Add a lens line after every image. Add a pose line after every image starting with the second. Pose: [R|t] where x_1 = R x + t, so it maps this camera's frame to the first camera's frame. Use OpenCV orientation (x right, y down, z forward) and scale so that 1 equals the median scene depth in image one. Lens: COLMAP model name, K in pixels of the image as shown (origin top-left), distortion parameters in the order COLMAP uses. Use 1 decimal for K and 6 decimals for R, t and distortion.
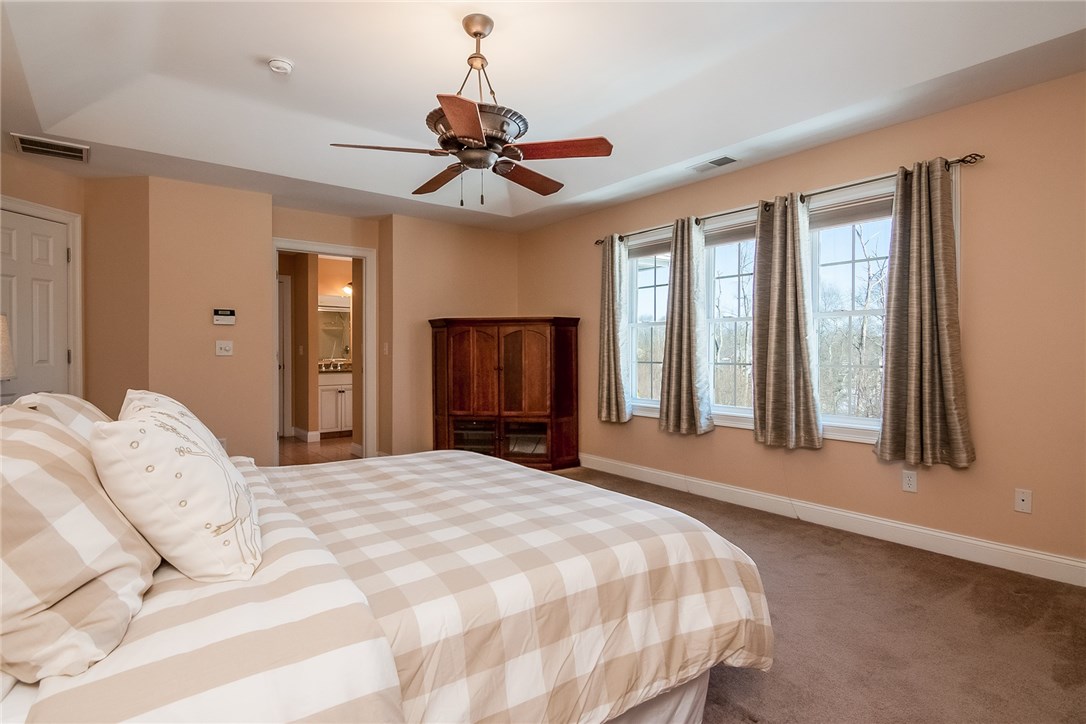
lens RADIAL K [[543.8, 0, 543.8], [0, 543.8, 356.4], [0, 0, 1]] dist [-0.002404, -0.001301]
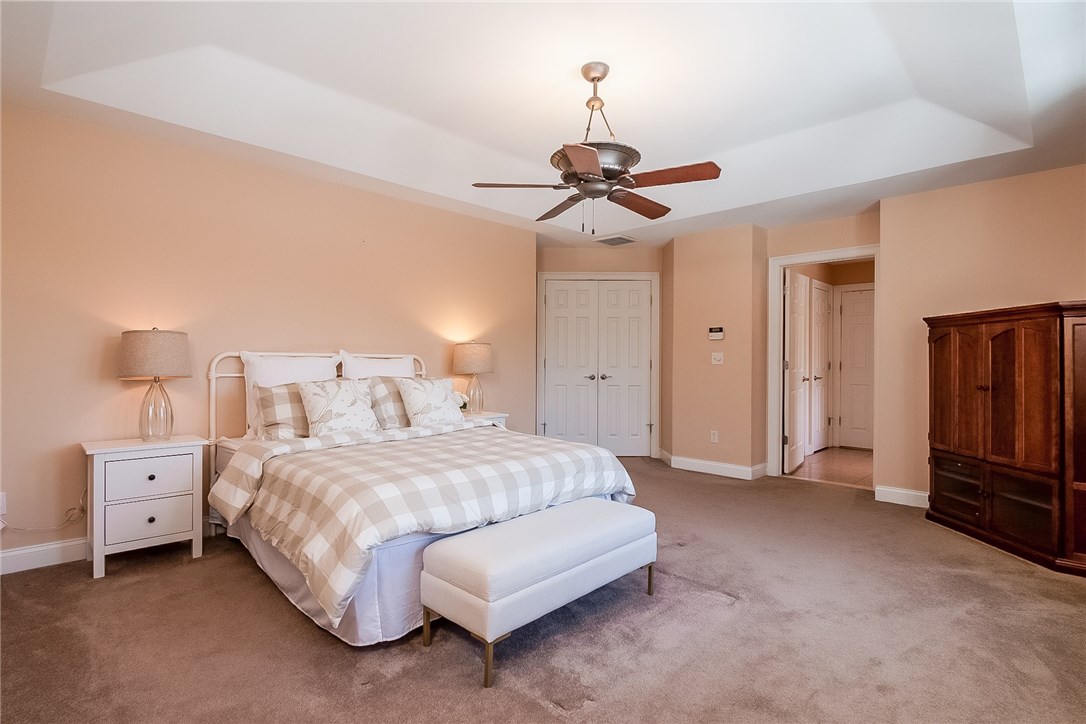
lens RADIAL K [[543.8, 0, 544.4], [0, 543.8, 361.6], [0, 0, 1]] dist [-0.002404, -0.001301]
pose [[0.138116, 0.001243, -0.990415, 0.495820], [-0.013918, 0.999903, -0.000686, -0.001948], [0.990318, 0.013880, 0.138119, 0.380405]]
